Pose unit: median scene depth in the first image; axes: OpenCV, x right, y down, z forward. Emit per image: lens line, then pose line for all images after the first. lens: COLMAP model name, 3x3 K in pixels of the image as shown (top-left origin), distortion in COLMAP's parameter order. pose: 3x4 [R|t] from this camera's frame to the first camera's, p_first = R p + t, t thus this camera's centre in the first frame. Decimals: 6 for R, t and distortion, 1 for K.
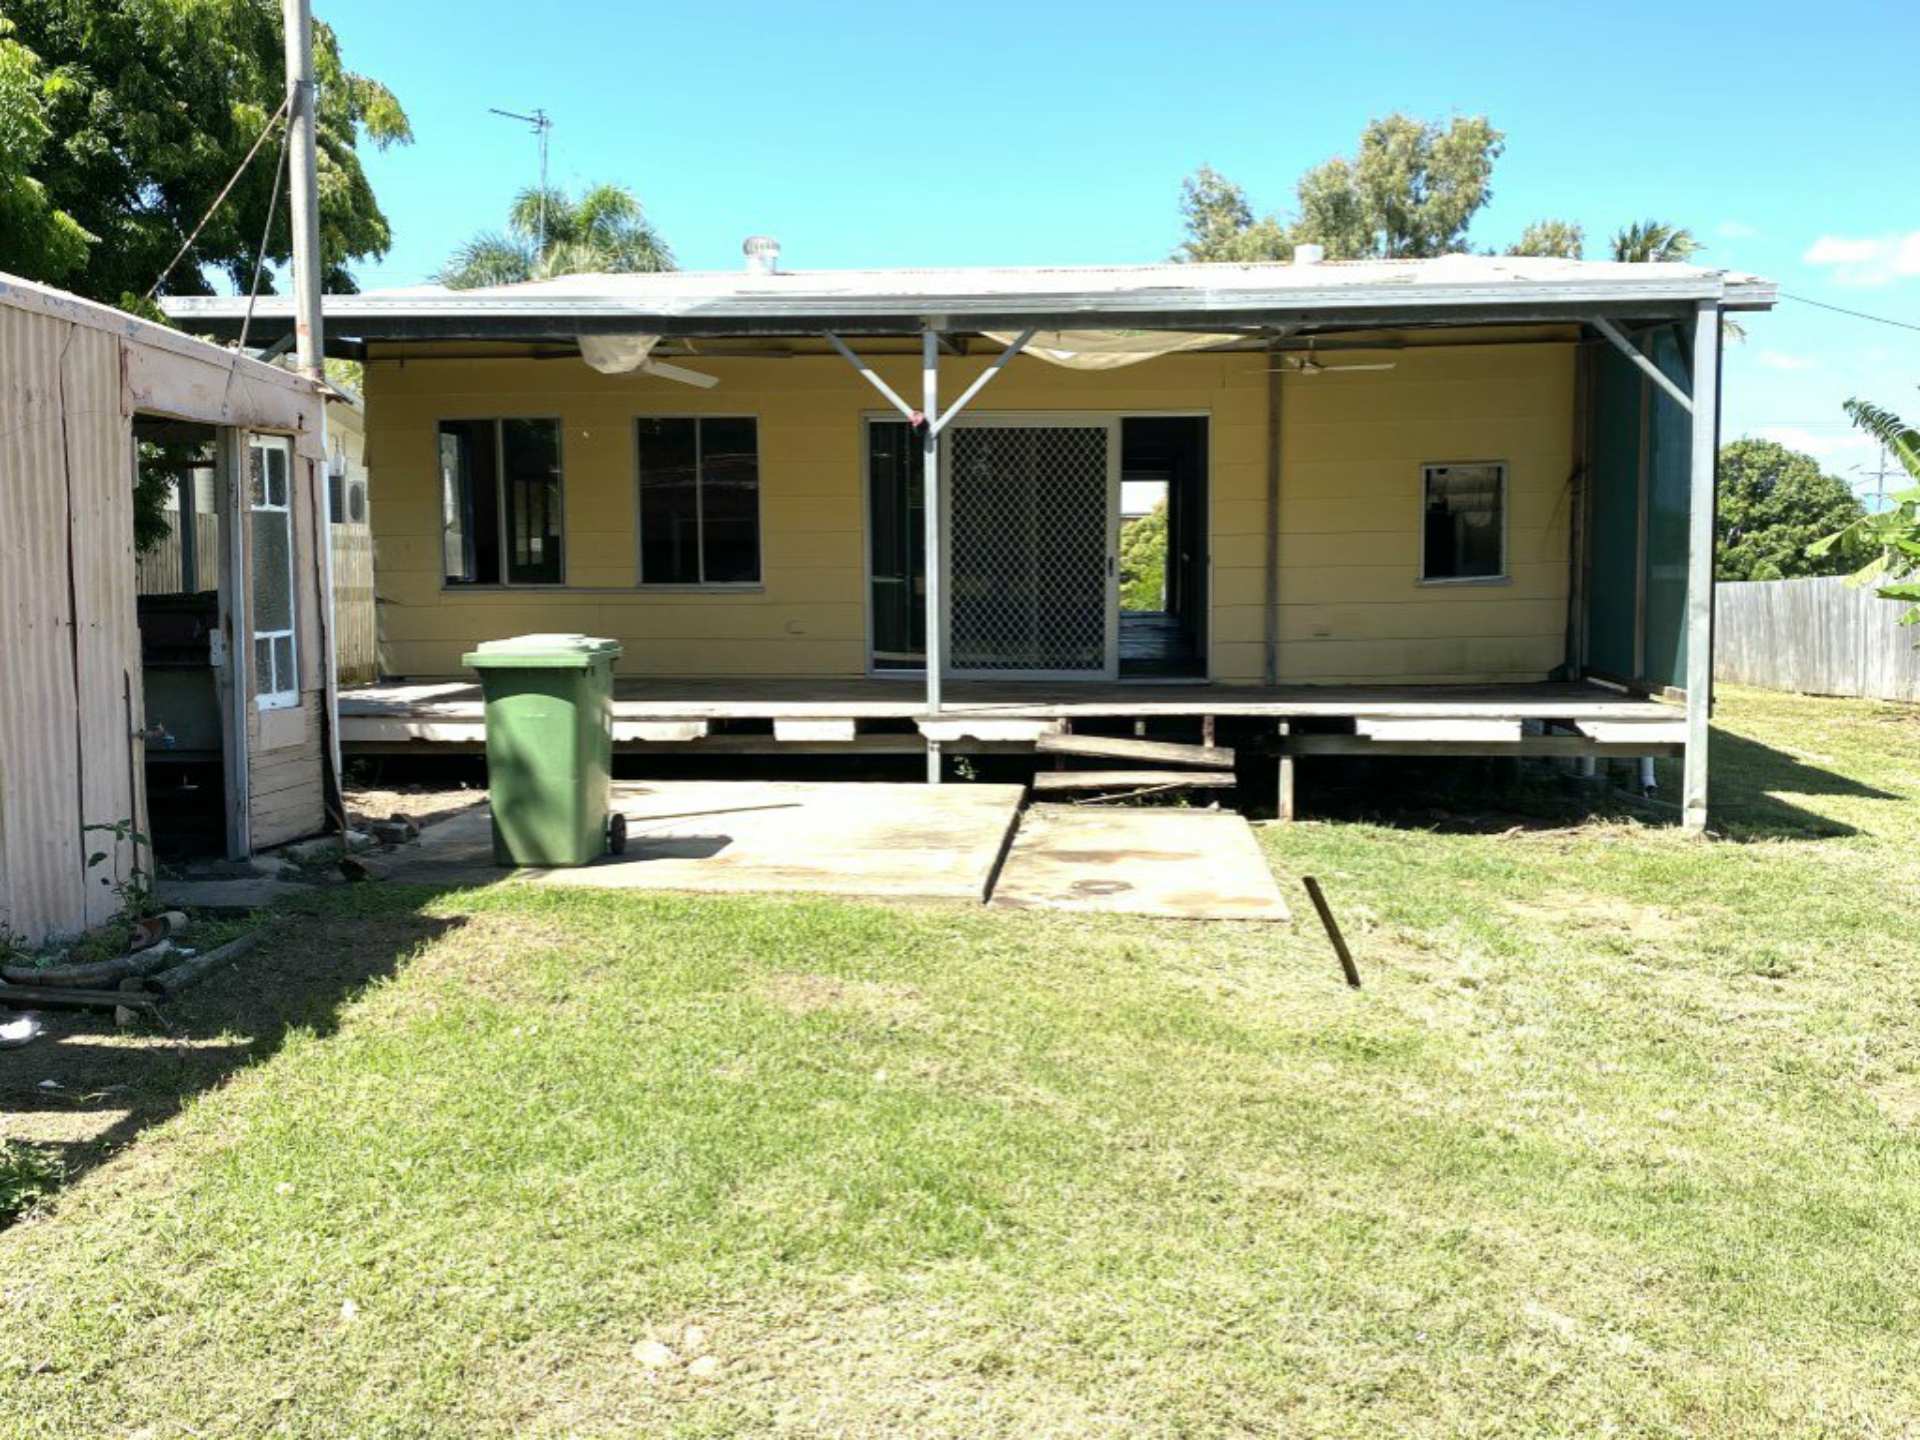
lens RADIAL K [[1841.4, 0, 955.0], [0, 1841.4, 730.8], [0, 0, 1]] dist [0.015721, 0.000000]
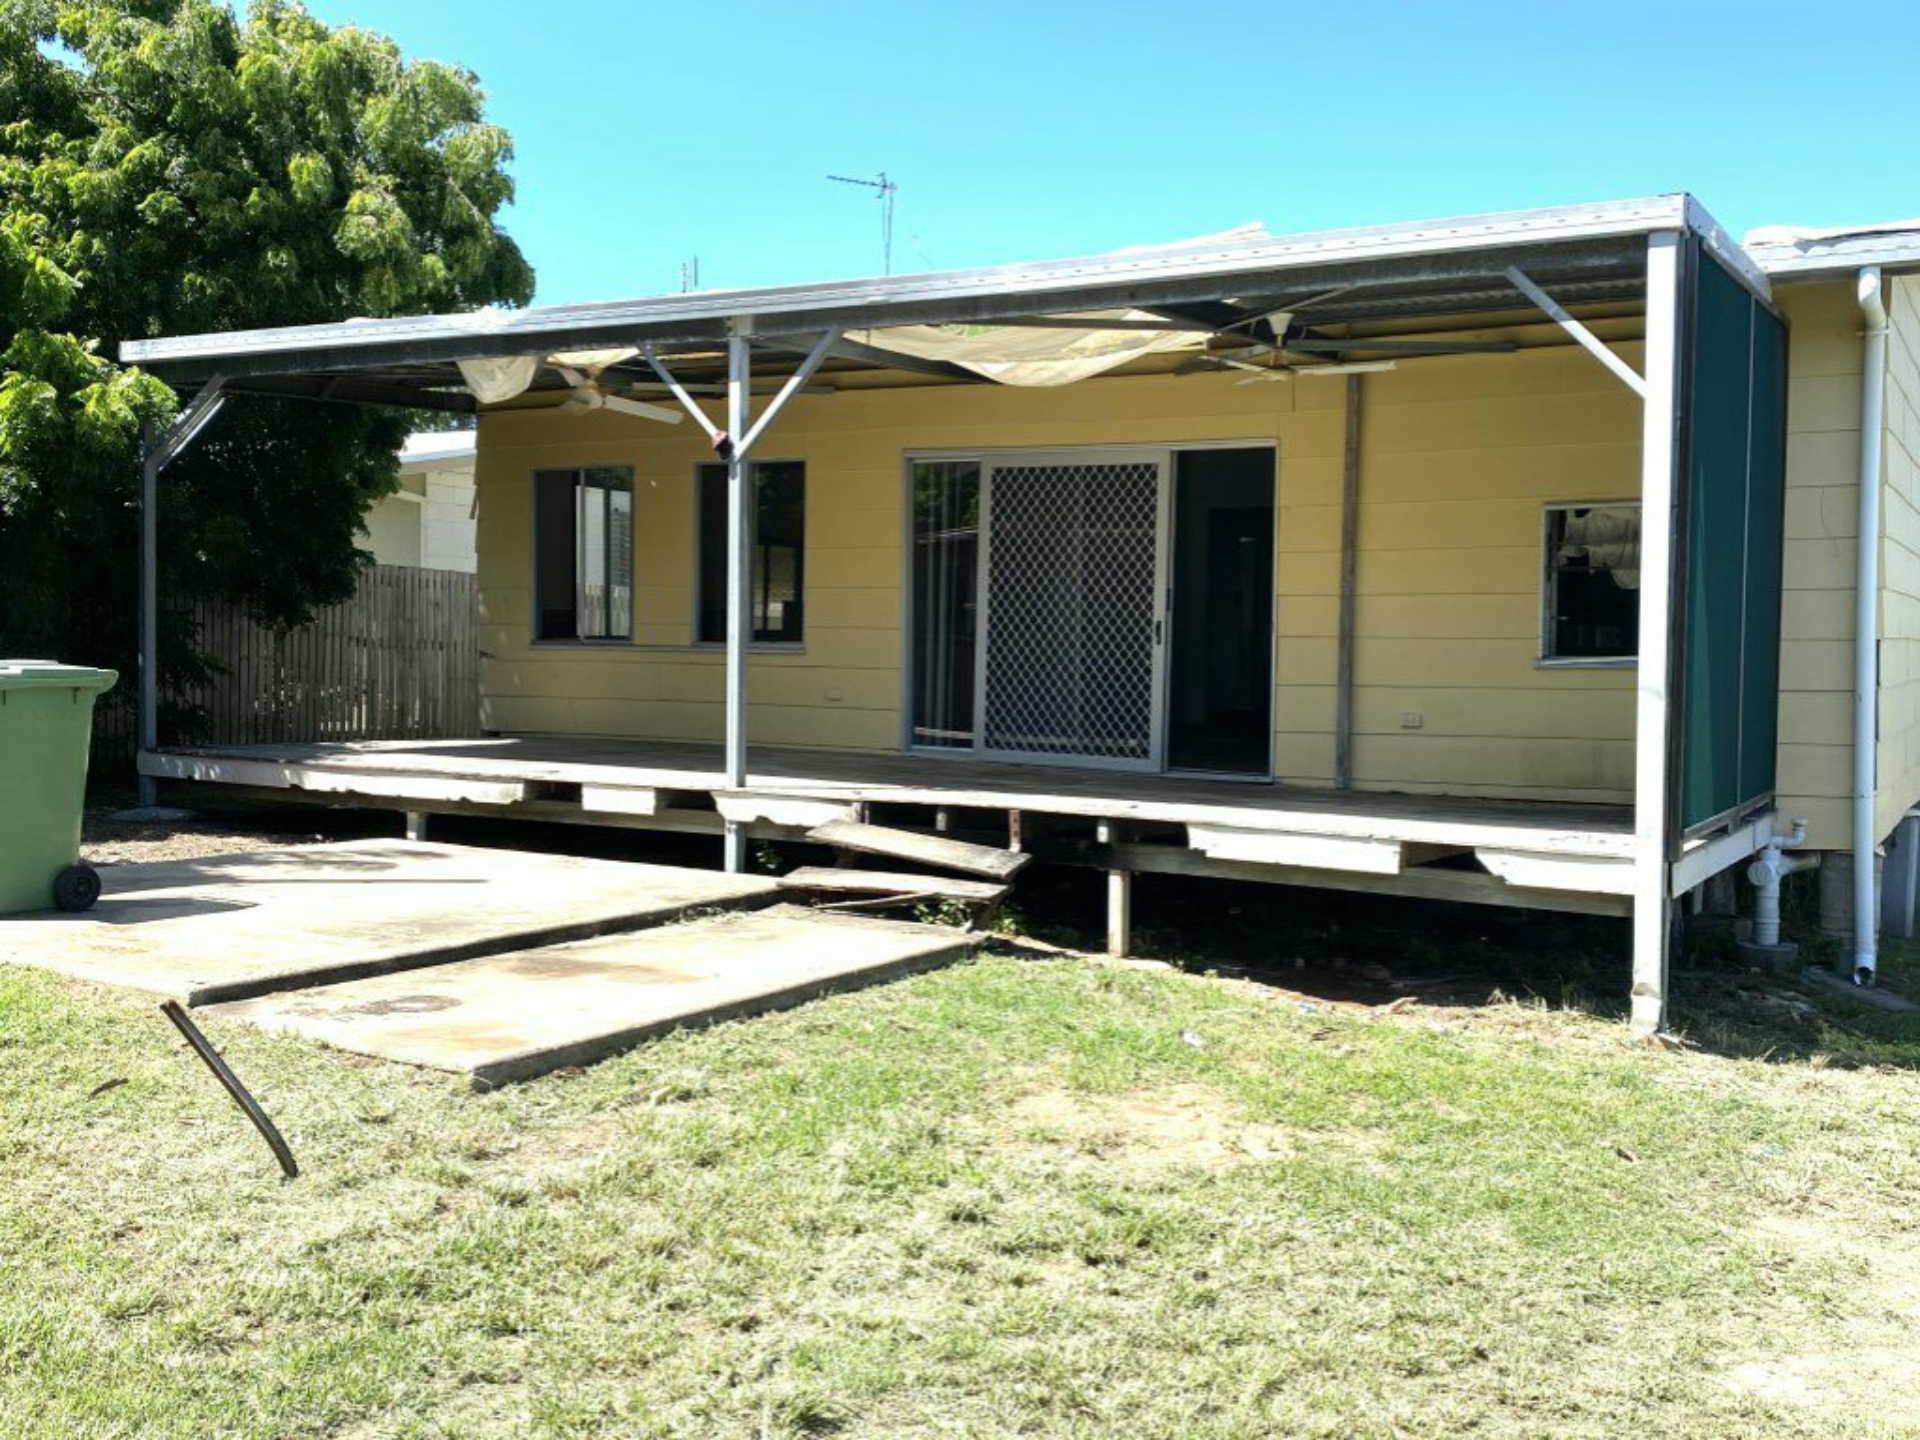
lens RADIAL K [[1841.4, 0, 963.5], [0, 1841.4, 706.5], [0, 0, 1]] dist [0.015721, 0.000000]
pose [[0.905909, 0.038645, -0.421706, 0.434876], [-0.067815, 0.996214, -0.054387, -0.008101], [0.418007, 0.077868, 0.905100, 0.284150]]
